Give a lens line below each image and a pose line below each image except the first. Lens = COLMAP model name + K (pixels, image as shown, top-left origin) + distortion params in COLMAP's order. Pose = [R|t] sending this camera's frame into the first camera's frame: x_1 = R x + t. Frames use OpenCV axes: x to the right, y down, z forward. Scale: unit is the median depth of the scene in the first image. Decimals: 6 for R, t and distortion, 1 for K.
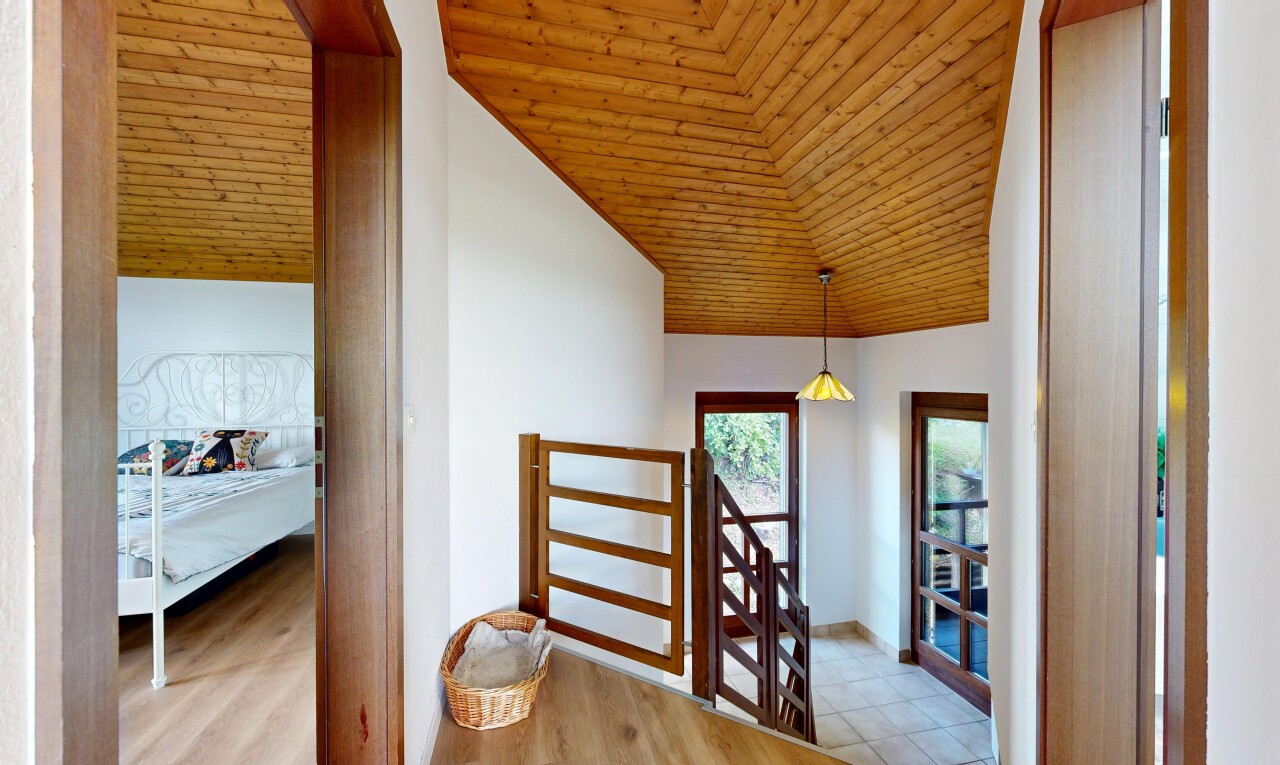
lens RADIAL K [[500.0, 0, 641.3], [0, 500.0, 384.3], [0, 0, 1]] dist [0.000922, 0.000160]
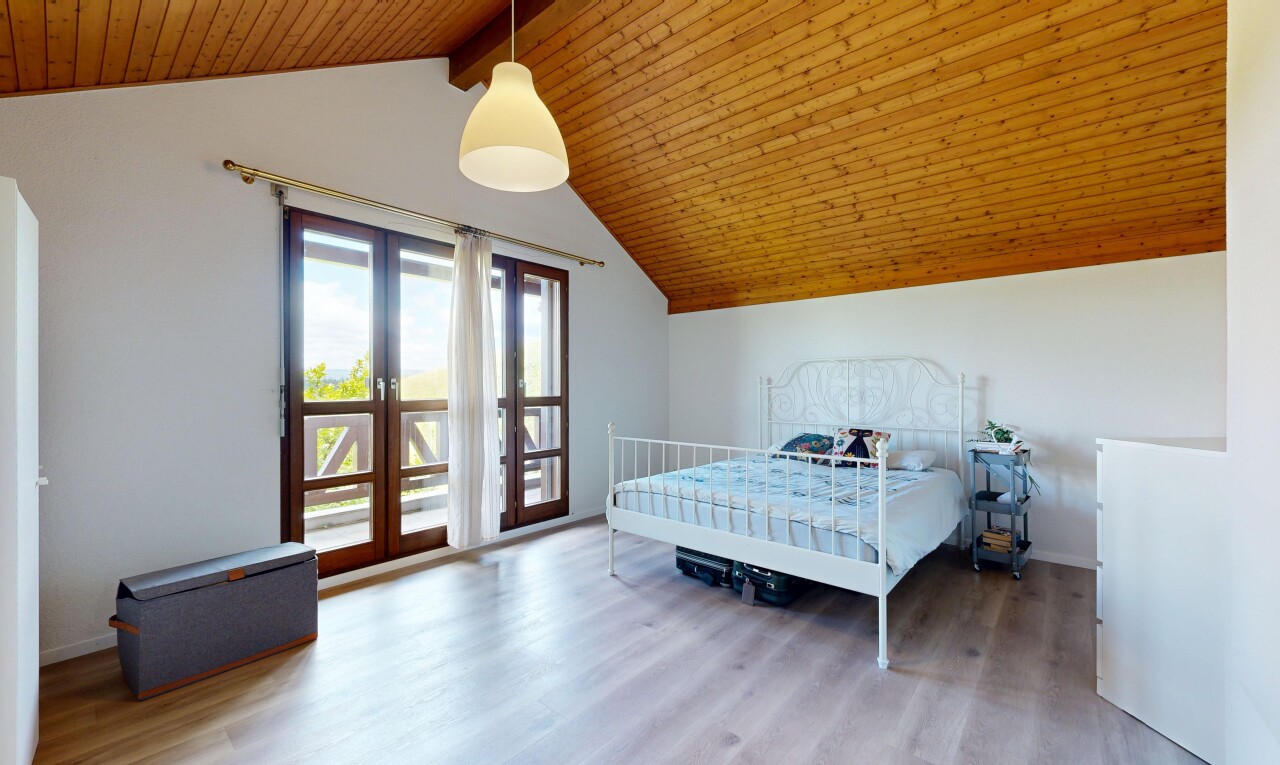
lens RADIAL K [[500.0, 0, 641.5], [0, 500.0, 383.1], [0, 0, 1]] dist [0.000922, 0.000160]
pose [[0.597424, -0.000284, -0.801926, -0.238001], [-0.006005, 0.999970, -0.004829, -0.001109], [0.801903, 0.007701, 0.597404, -0.040942]]
